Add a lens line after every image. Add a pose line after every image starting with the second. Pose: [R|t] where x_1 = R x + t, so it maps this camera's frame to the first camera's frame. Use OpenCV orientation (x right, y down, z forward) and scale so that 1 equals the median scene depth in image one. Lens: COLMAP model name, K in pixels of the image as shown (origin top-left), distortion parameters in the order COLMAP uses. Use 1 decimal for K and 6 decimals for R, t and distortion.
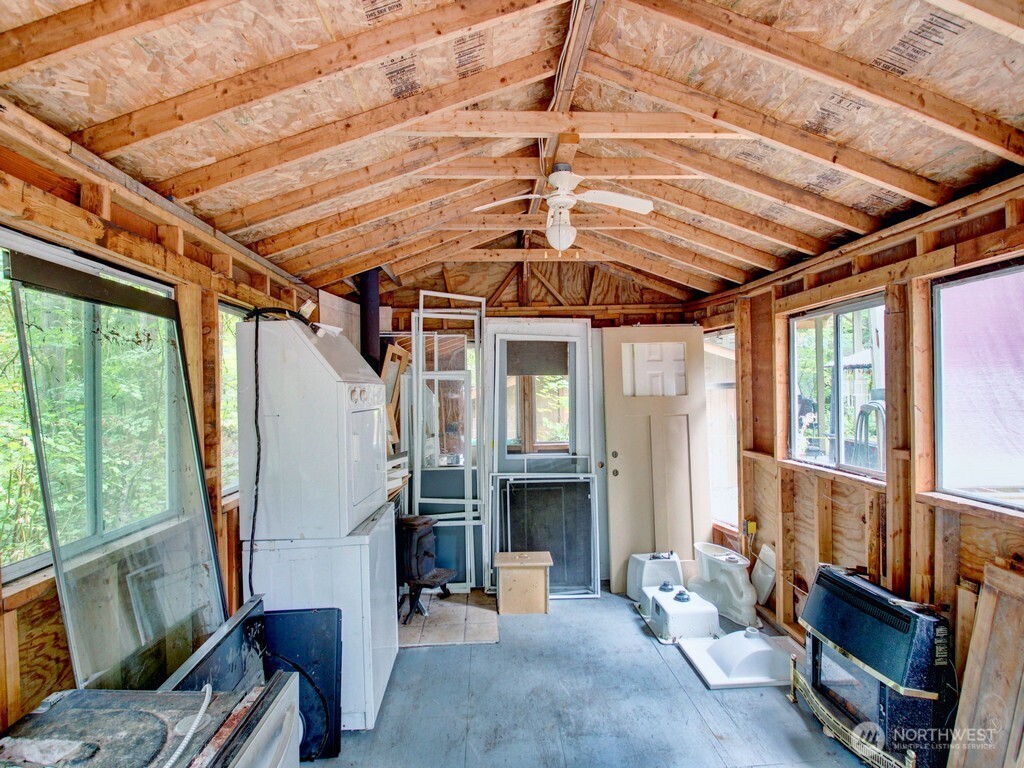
lens RADIAL K [[475.6, 0, 508.8], [0, 475.6, 387.2], [0, 0, 1]] dist [0.011833, -0.021221]
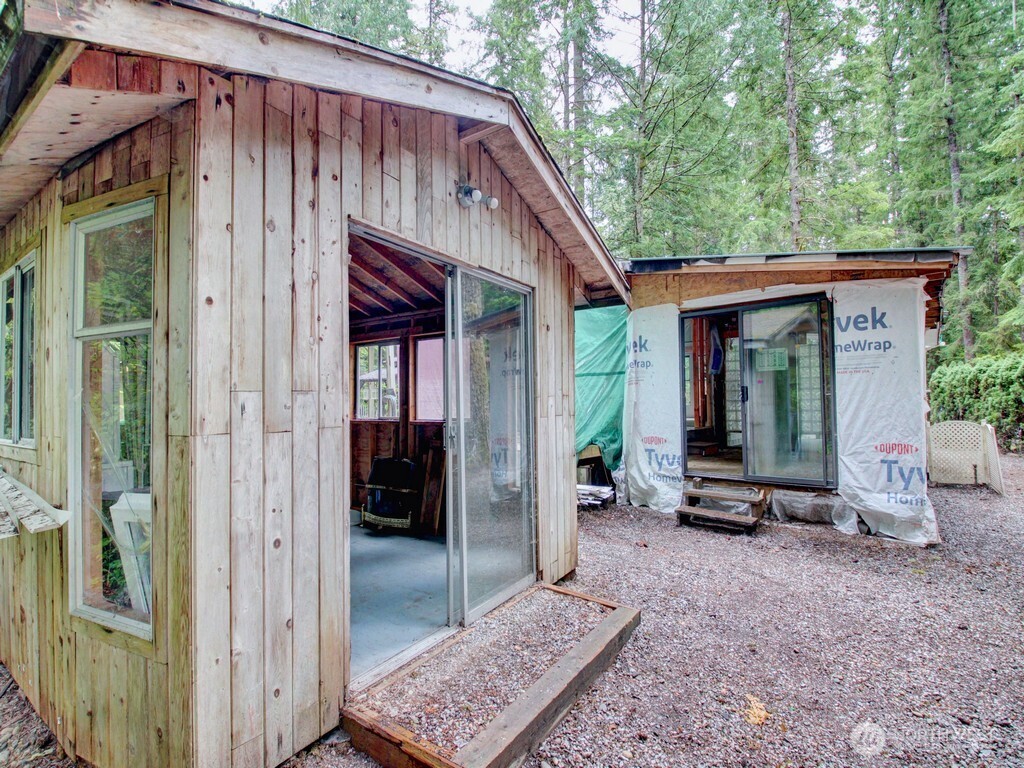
lens RADIAL K [[475.6, 0, 508.8], [0, 475.6, 387.2], [0, 0, 1]] dist [0.011833, -0.021221]
pose [[0.591199, 0.034705, 0.805779, -0.785884], [0.001032, 0.999040, -0.043785, 0.143131], [-0.806525, 0.026717, 0.590596, -0.830849]]
